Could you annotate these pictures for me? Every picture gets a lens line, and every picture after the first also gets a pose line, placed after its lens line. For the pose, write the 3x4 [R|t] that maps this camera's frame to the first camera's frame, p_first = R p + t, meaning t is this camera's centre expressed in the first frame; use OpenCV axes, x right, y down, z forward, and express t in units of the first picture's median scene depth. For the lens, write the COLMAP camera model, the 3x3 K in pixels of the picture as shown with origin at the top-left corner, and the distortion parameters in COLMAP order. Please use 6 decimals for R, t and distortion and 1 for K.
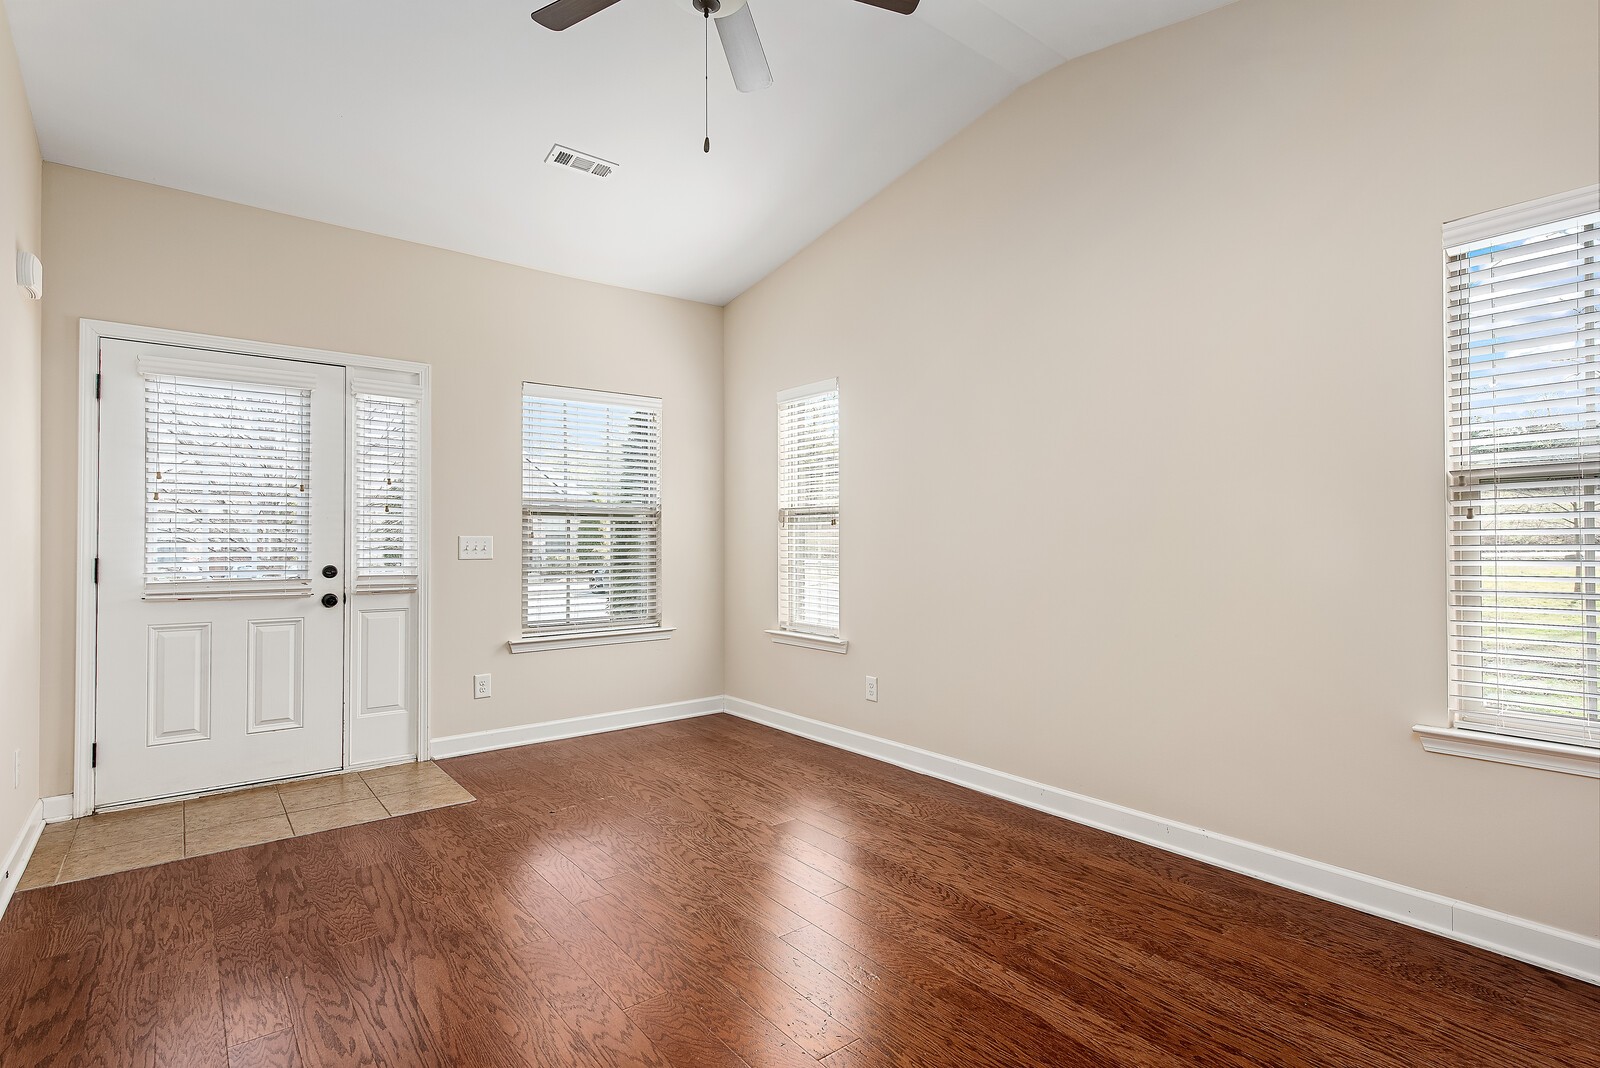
lens RADIAL K [[800.8, 0, 799.6], [0, 800.8, 535.9], [0, 0, 1]] dist [0.004745, -0.001176]
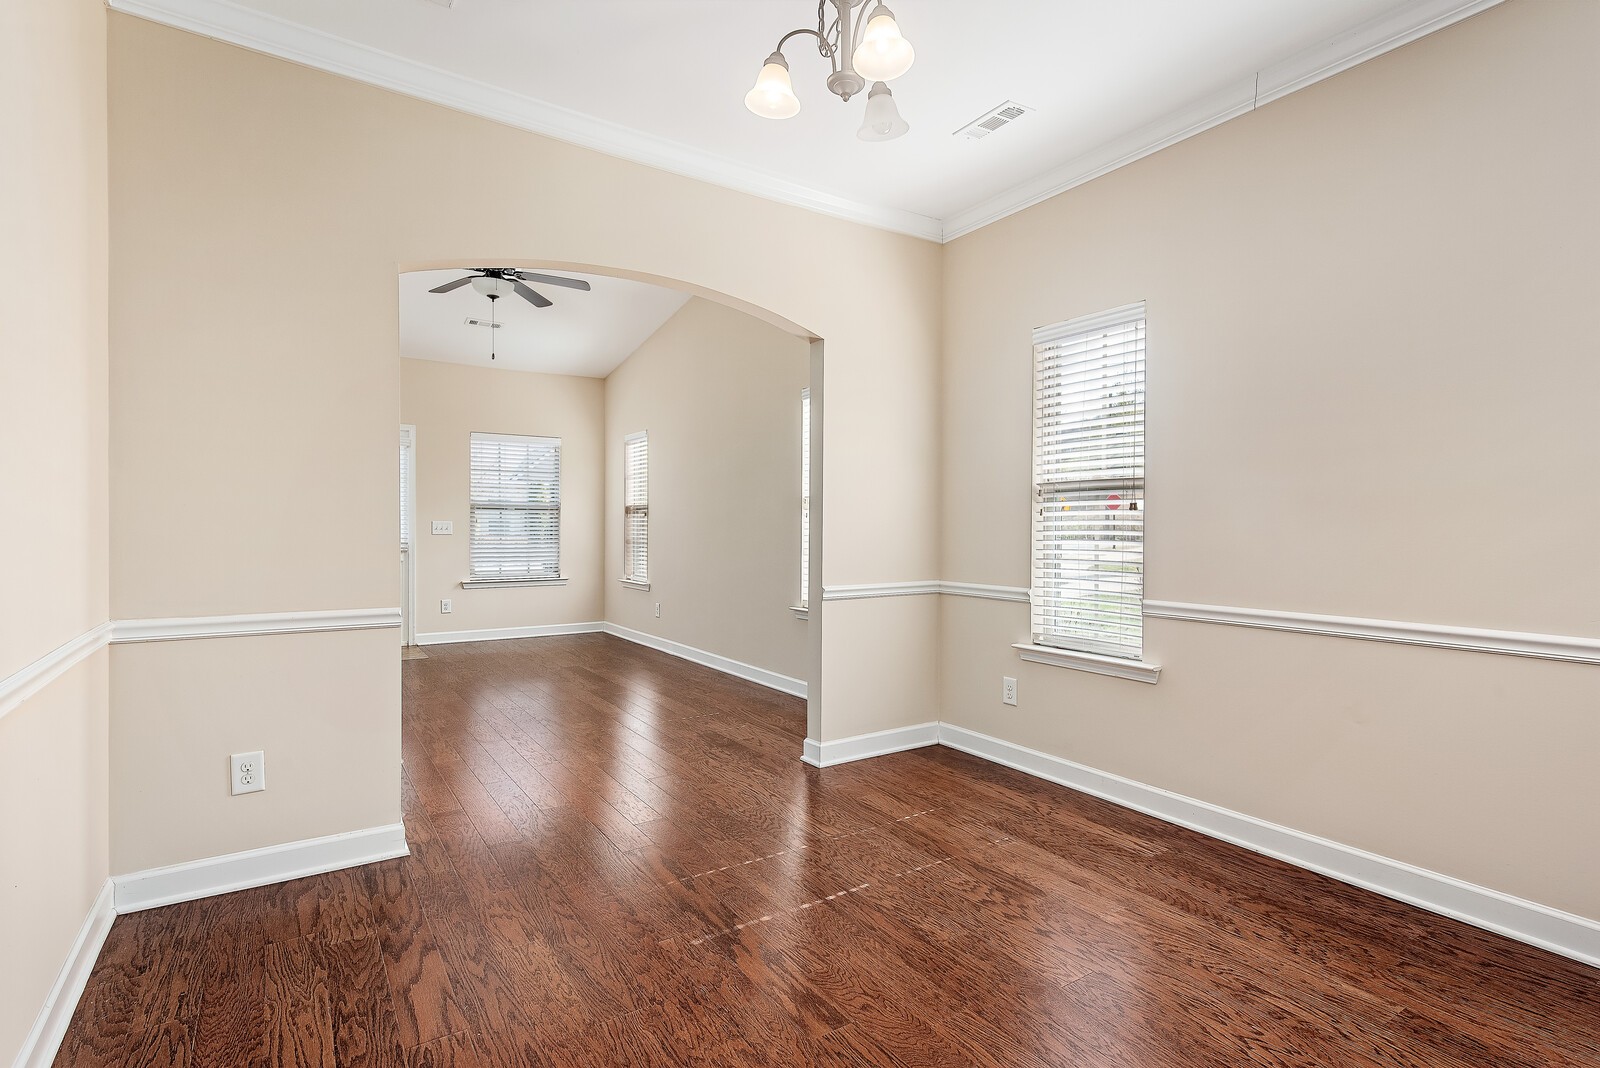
lens RADIAL K [[800.8, 0, 808.6], [0, 800.8, 533.0], [0, 0, 1]] dist [0.004745, -0.001176]
pose [[0.996668, 0.006950, -0.081275, 0.575042], [-0.005776, 0.999876, 0.014678, -0.005147], [0.081367, -0.014159, 0.996584, -0.732449]]
